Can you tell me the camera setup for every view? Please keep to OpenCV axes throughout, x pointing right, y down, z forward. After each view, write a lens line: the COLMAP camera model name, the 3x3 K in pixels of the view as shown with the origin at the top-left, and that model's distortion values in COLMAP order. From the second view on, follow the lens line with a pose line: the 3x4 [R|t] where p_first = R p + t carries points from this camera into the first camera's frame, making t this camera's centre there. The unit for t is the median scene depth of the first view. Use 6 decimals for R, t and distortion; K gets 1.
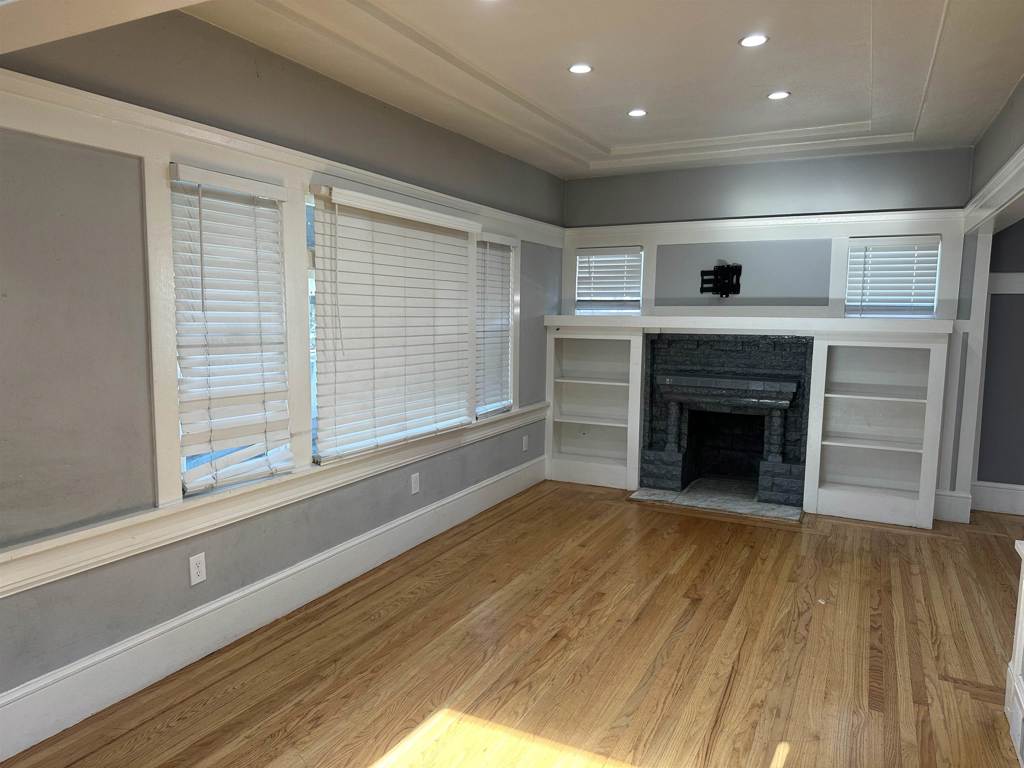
lens RADIAL K [[714.9, 0, 506.2], [0, 714.9, 388.3], [0, 0, 1]] dist [0.123906, -0.170608]
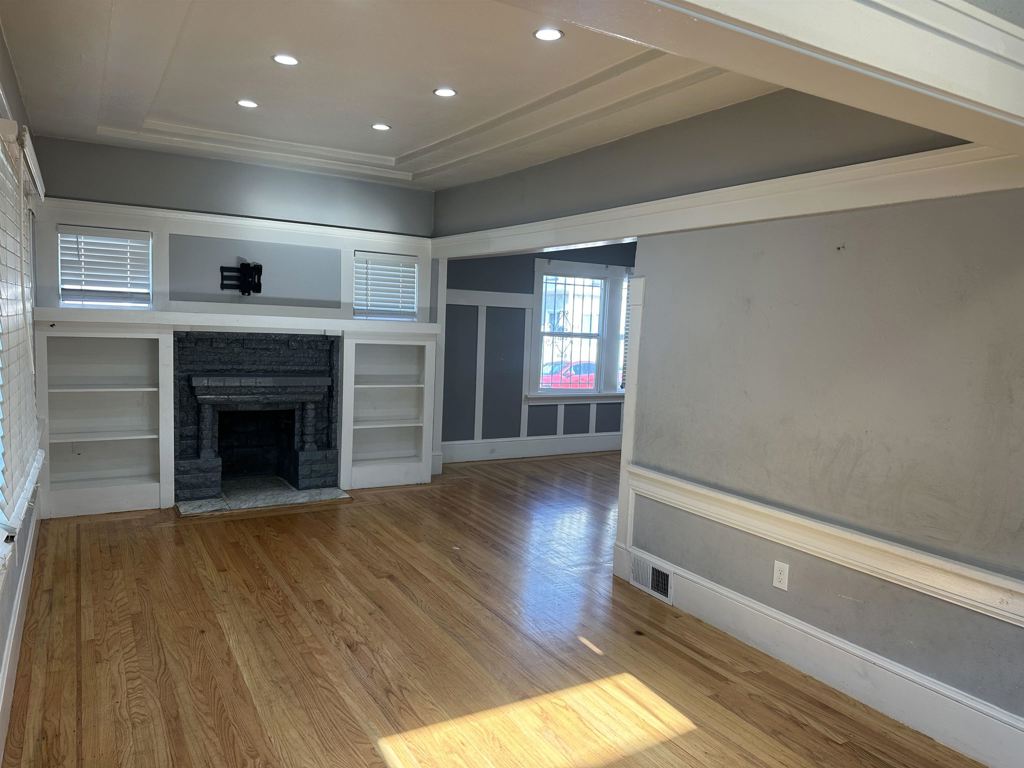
lens RADIAL K [[714.9, 0, 506.2], [0, 714.9, 388.3], [0, 0, 1]] dist [0.123906, -0.170608]
pose [[0.537694, -0.068931, 0.840317, -0.374686], [0.057652, 0.997326, 0.044921, -0.023543], [-0.841166, 0.024292, 0.540230, 0.169358]]
